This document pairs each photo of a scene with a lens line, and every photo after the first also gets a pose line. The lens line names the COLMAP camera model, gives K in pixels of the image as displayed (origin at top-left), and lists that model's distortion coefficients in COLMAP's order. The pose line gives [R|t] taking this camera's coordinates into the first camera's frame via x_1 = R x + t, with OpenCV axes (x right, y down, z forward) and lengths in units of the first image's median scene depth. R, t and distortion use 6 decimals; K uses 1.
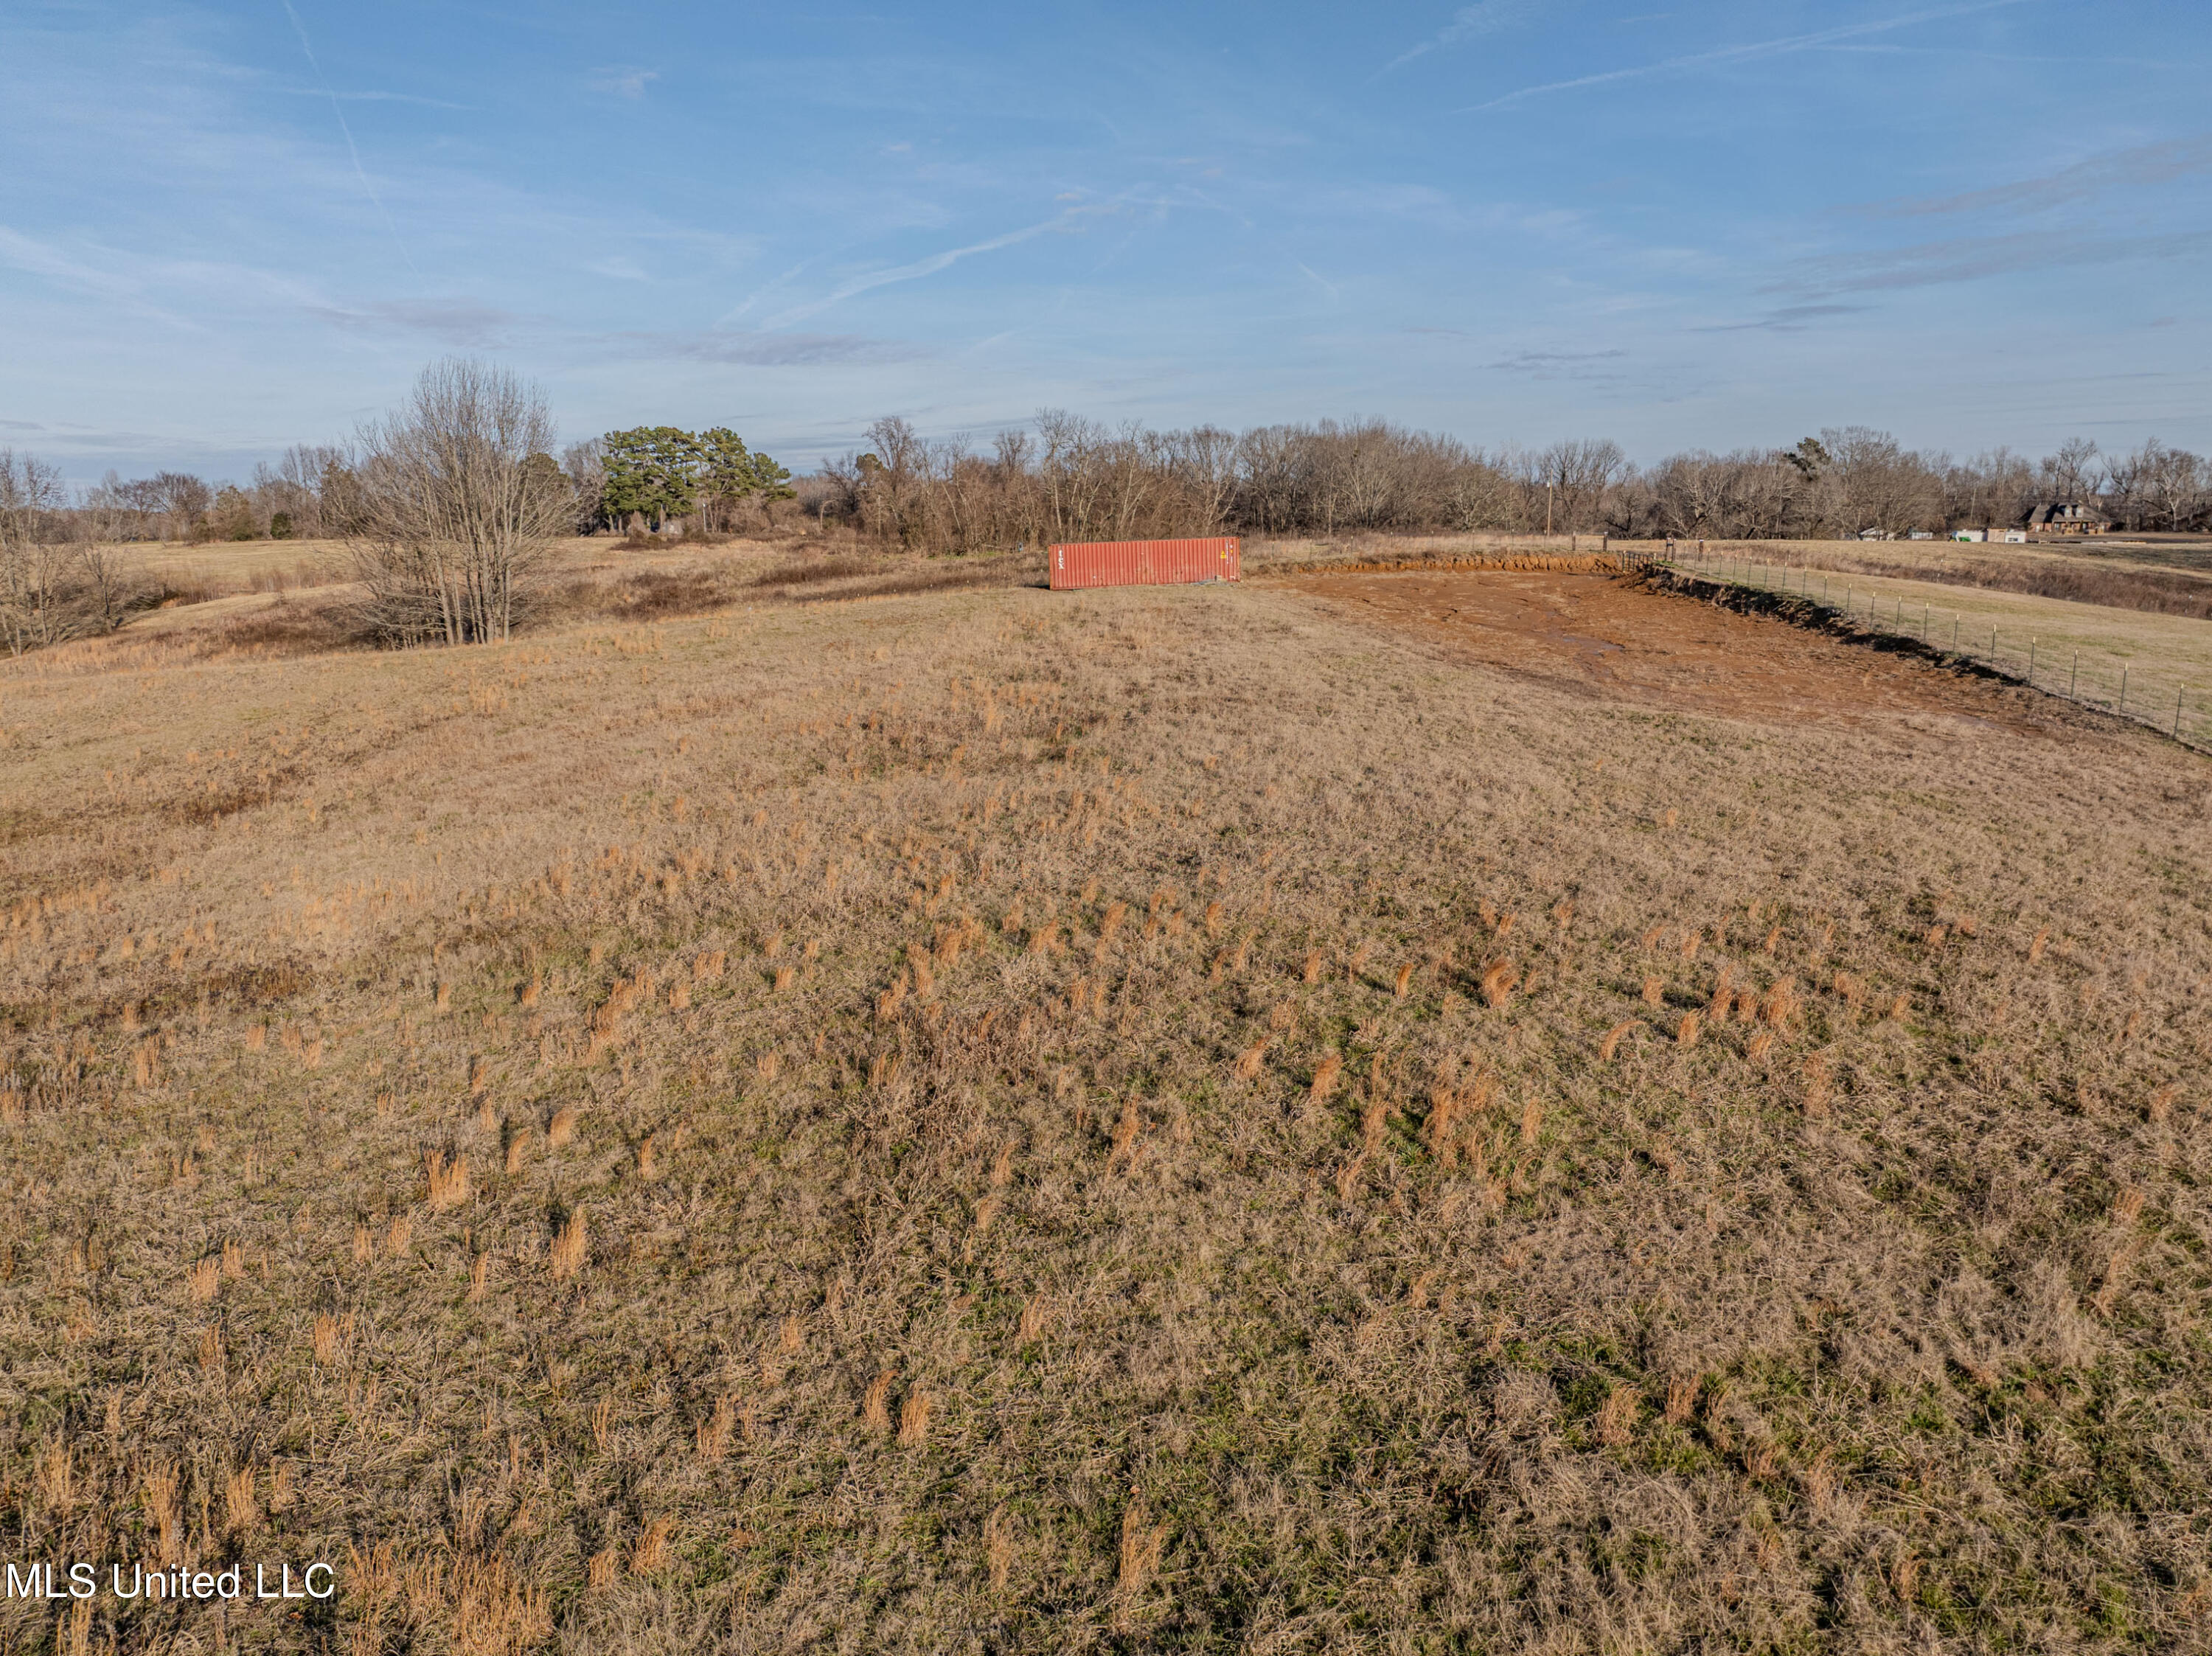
lens RADIAL K [[1576.8, 0, 1106.0], [0, 1576.8, 828.0], [0, 0, 1]] dist [-0.037665, -0.004442]
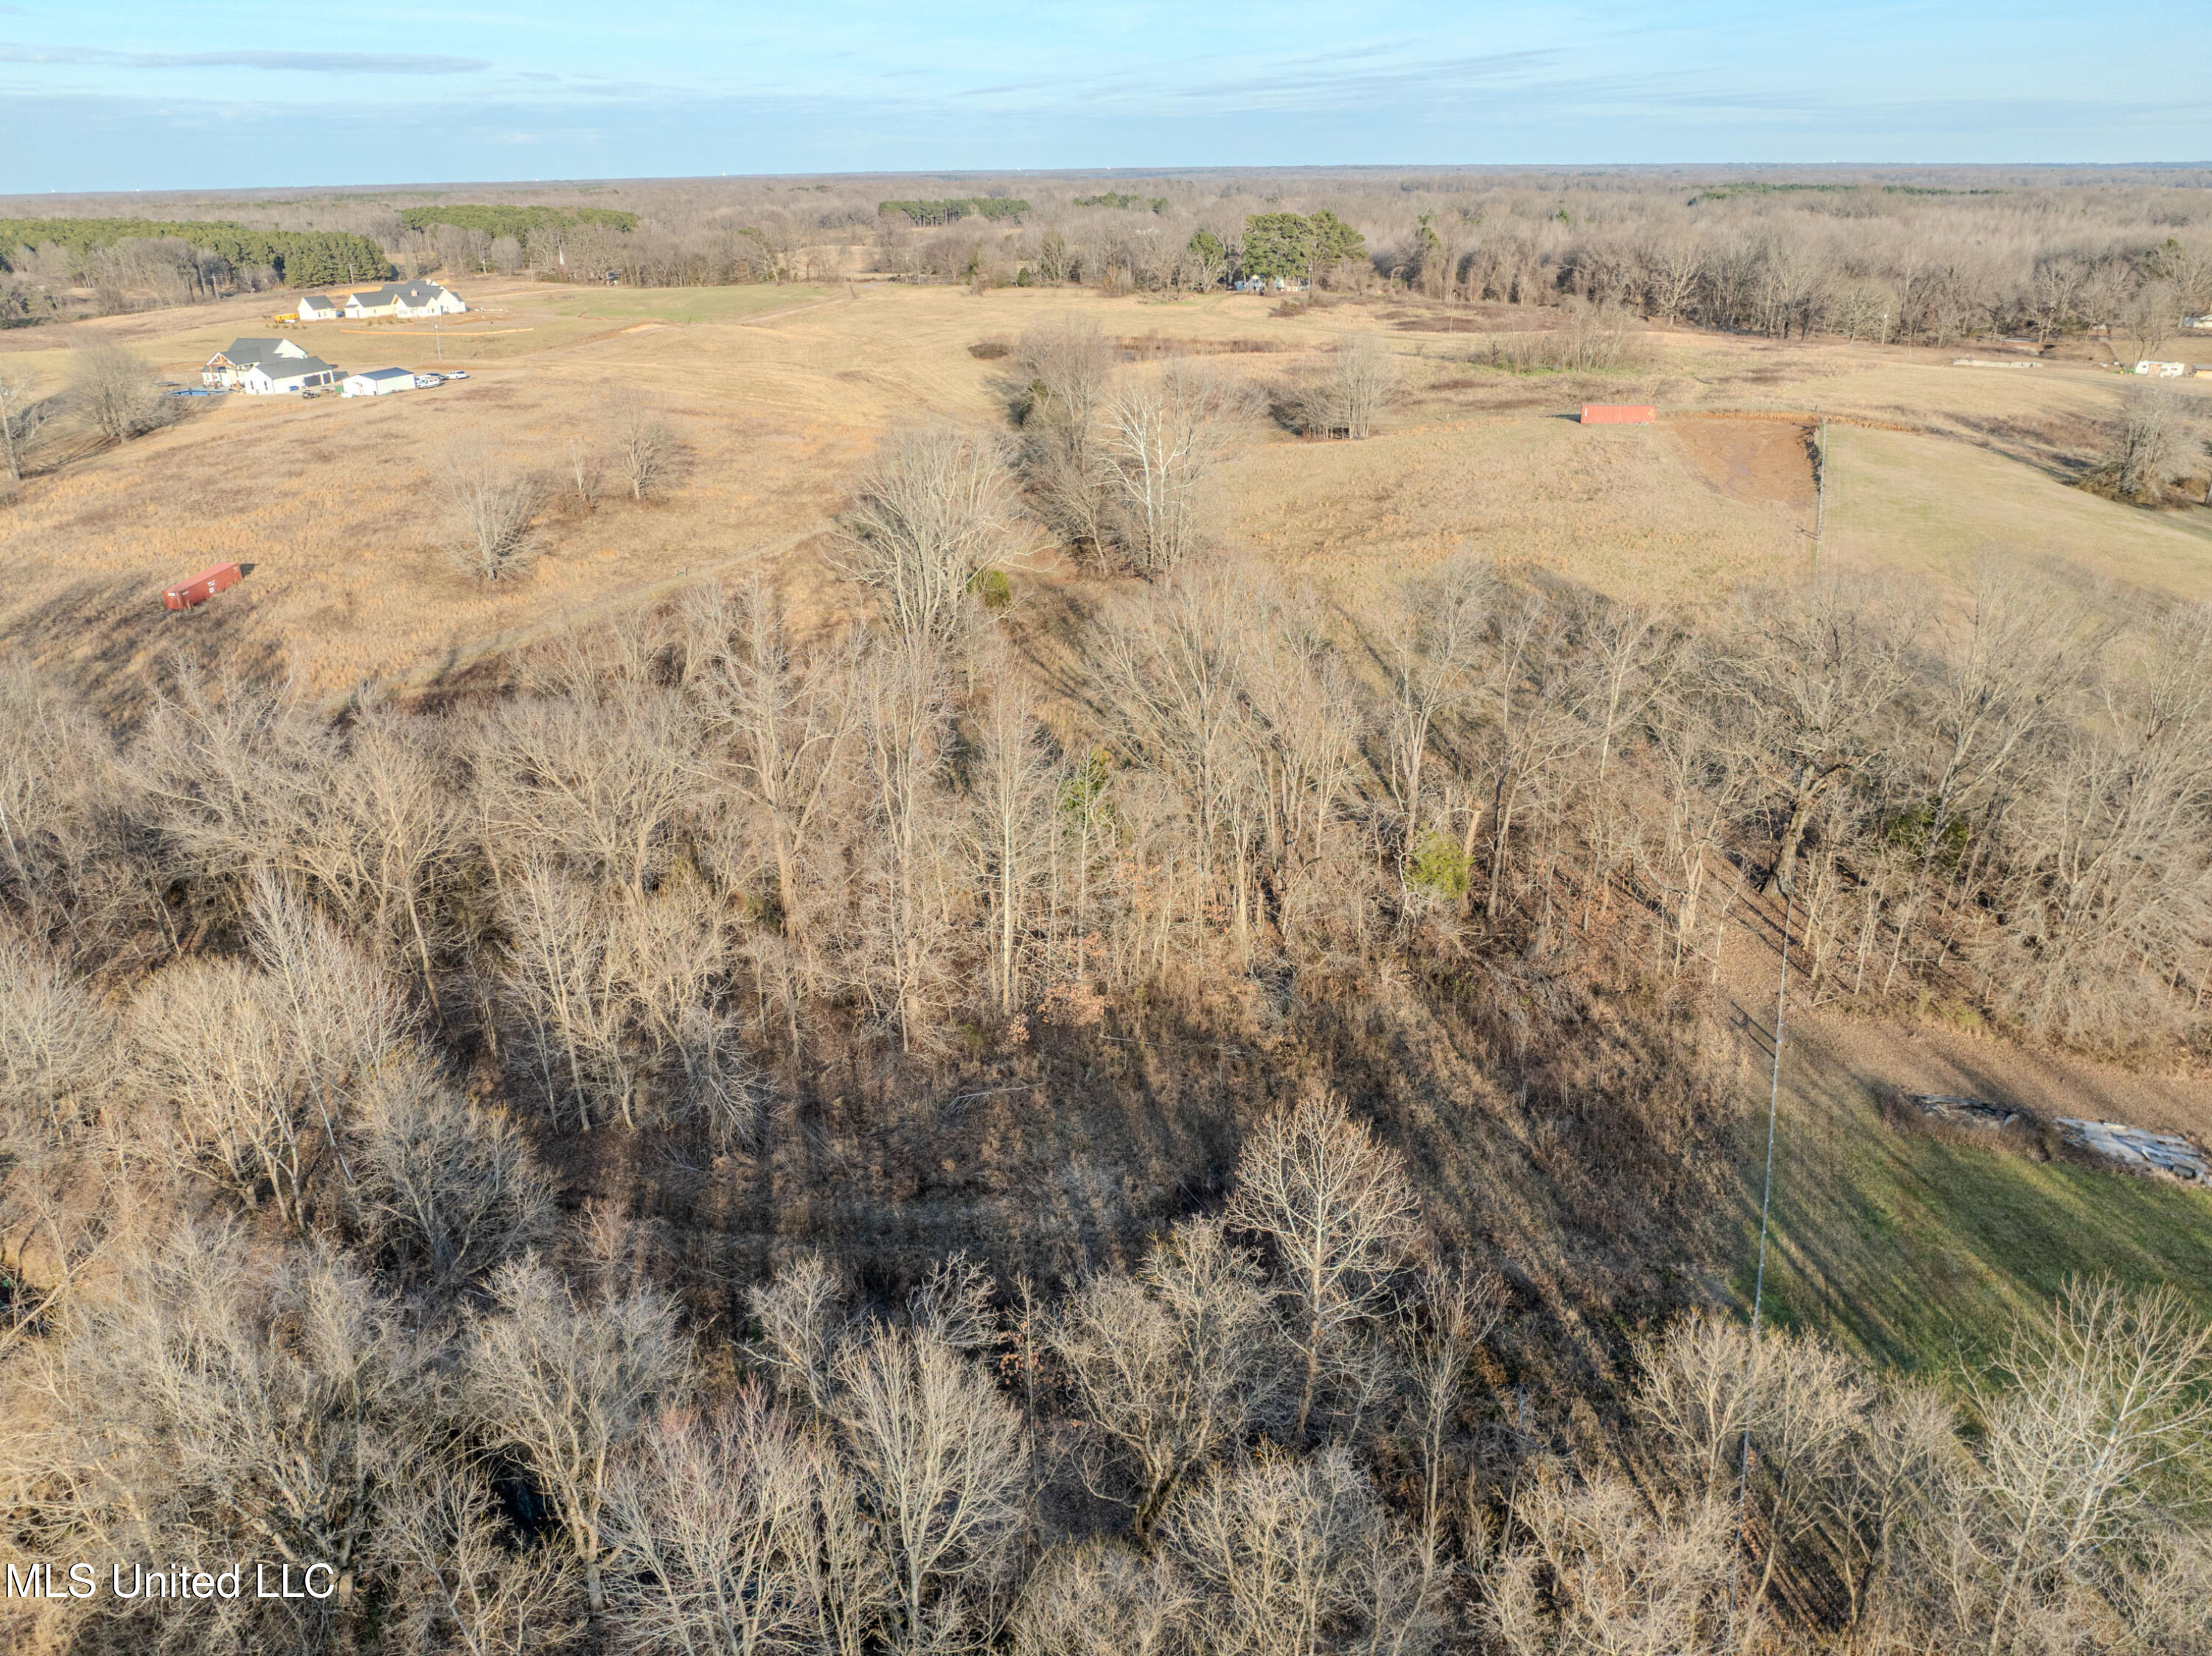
lens RADIAL K [[1576.8, 0, 1106.0], [0, 1576.8, 828.0], [0, 0, 1]] dist [-0.037665, -0.004442]
pose [[0.960795, 0.104246, -0.256915, -0.061210], [-0.049716, 0.976382, 0.210256, 0.000802], [0.272765, -0.189240, 0.943285, -2.072894]]
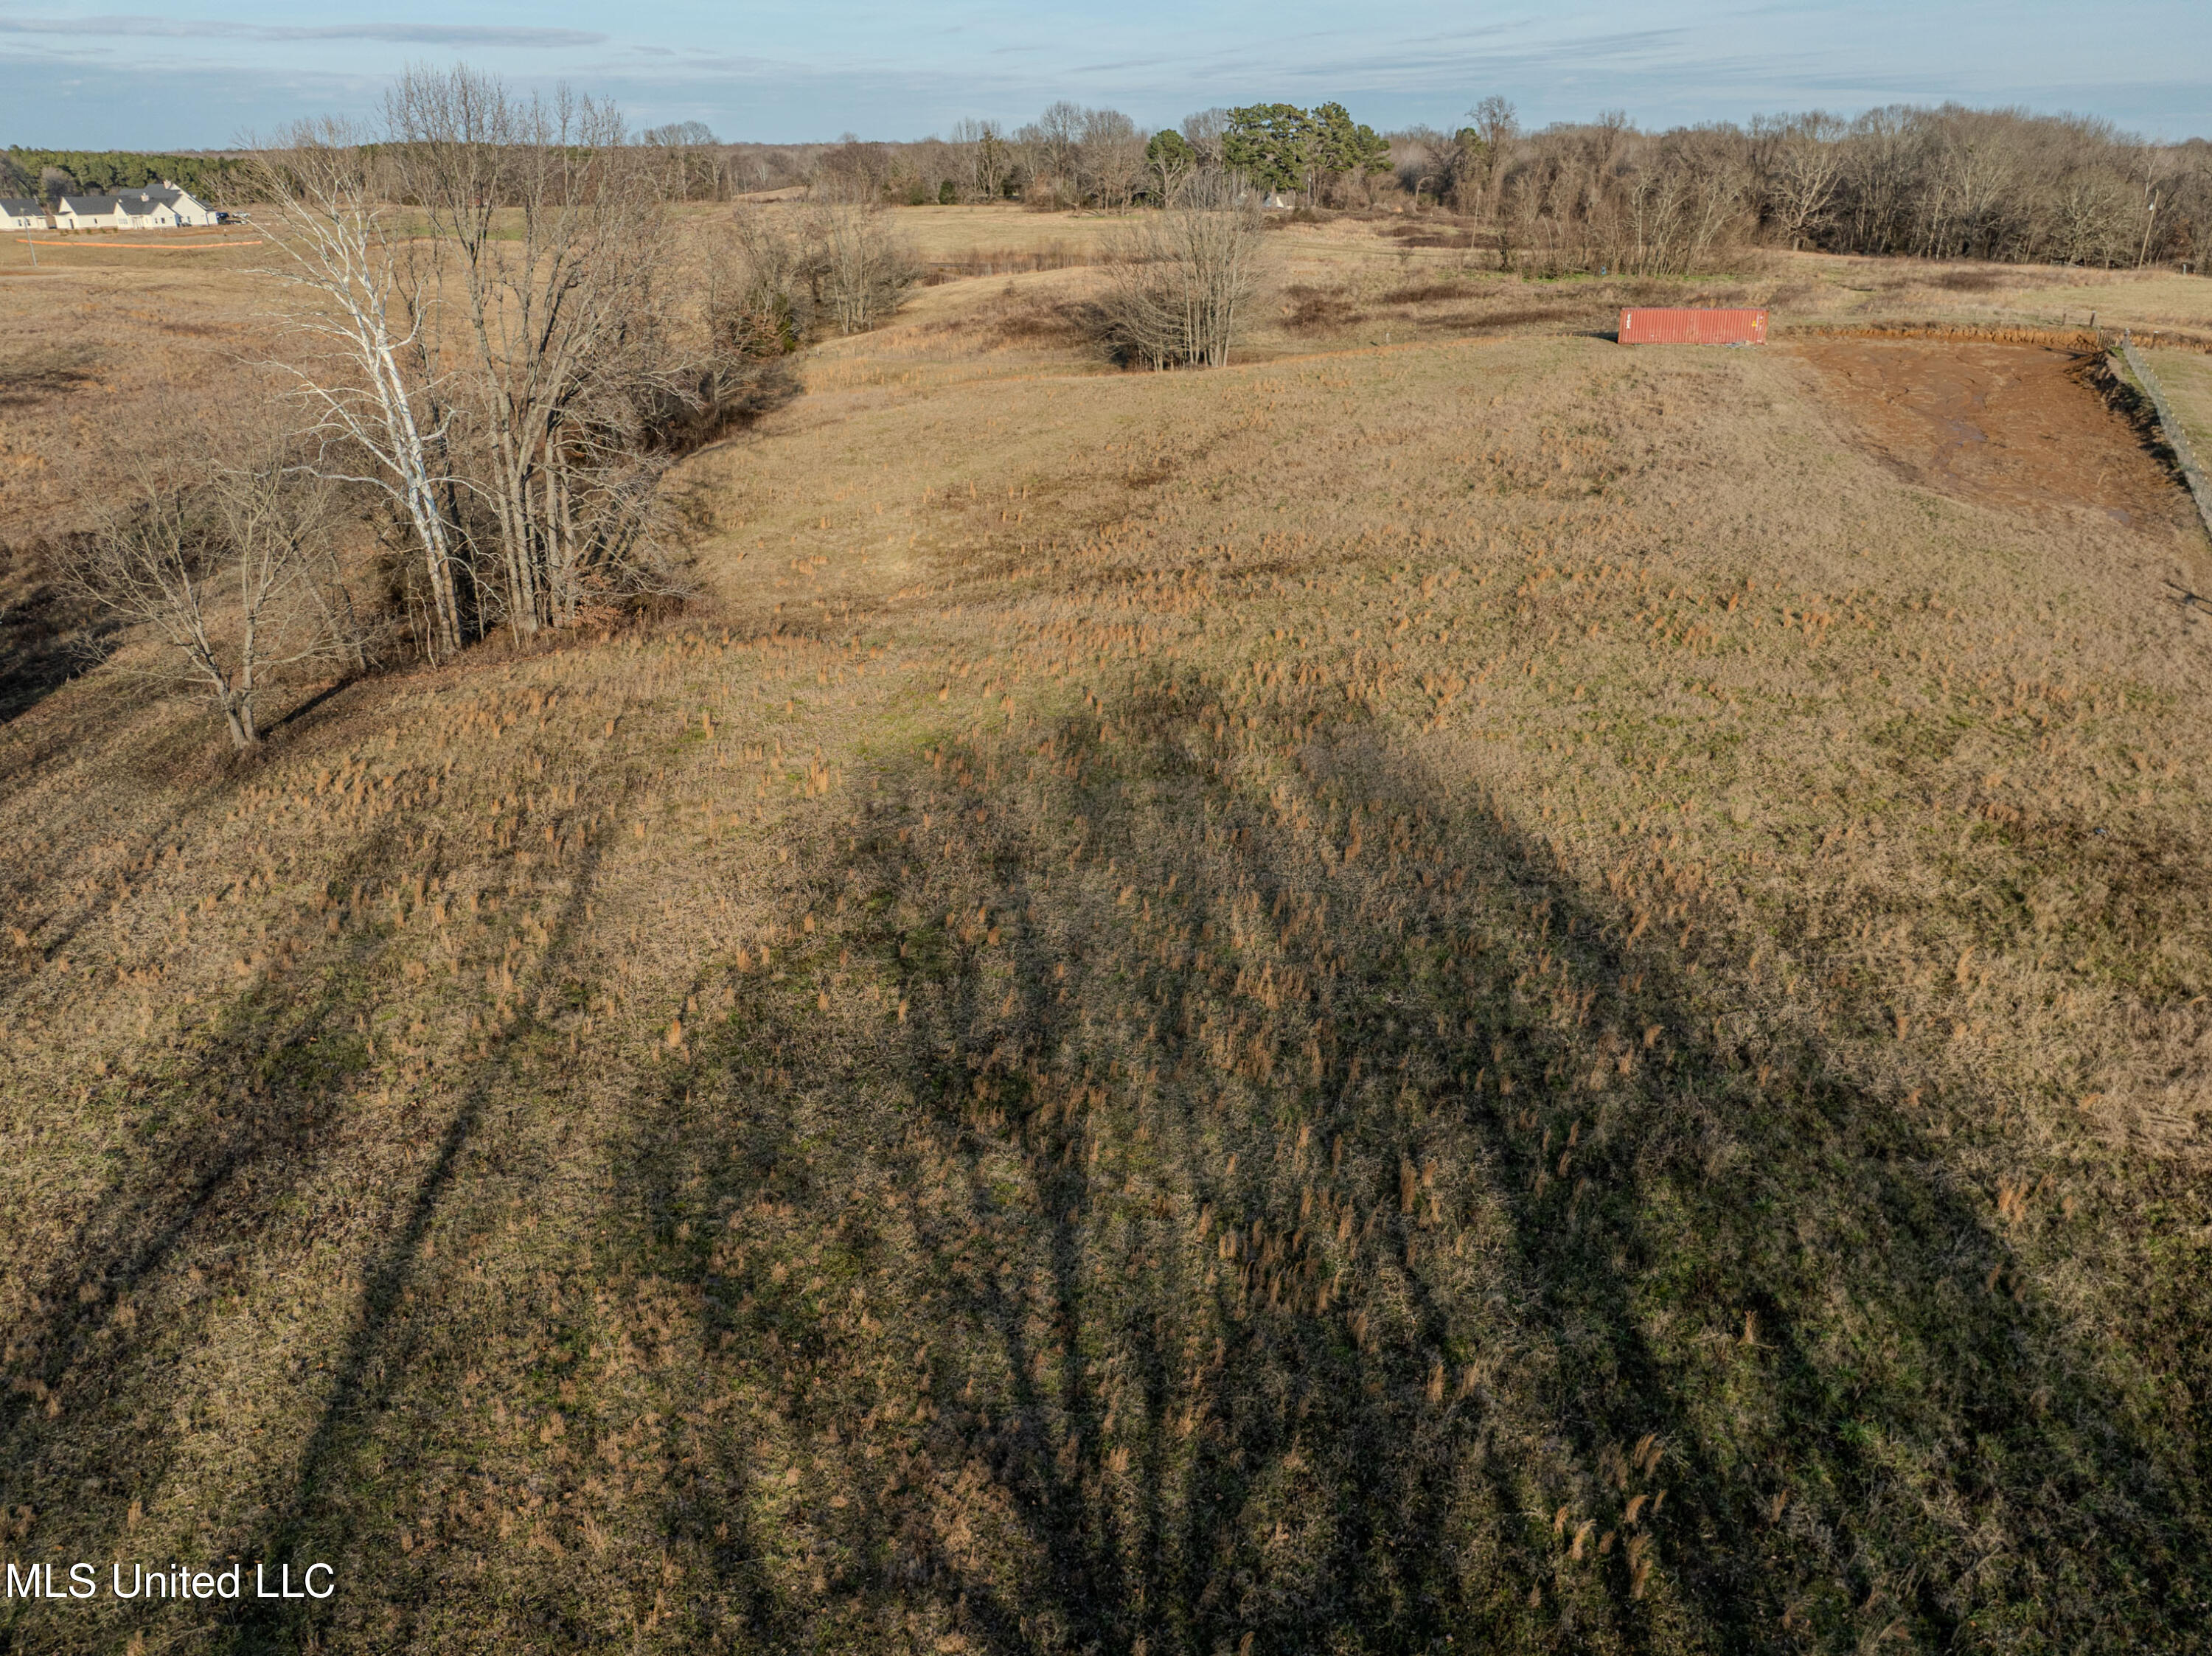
lens RADIAL K [[1576.8, 0, 1106.0], [0, 1576.8, 828.0], [0, 0, 1]] dist [-0.037665, -0.004442]
pose [[0.941056, 0.138198, -0.308730, 0.026414], [-0.069092, 0.972020, 0.224506, -0.017611], [0.331118, -0.189942, 0.924274, -0.537321]]
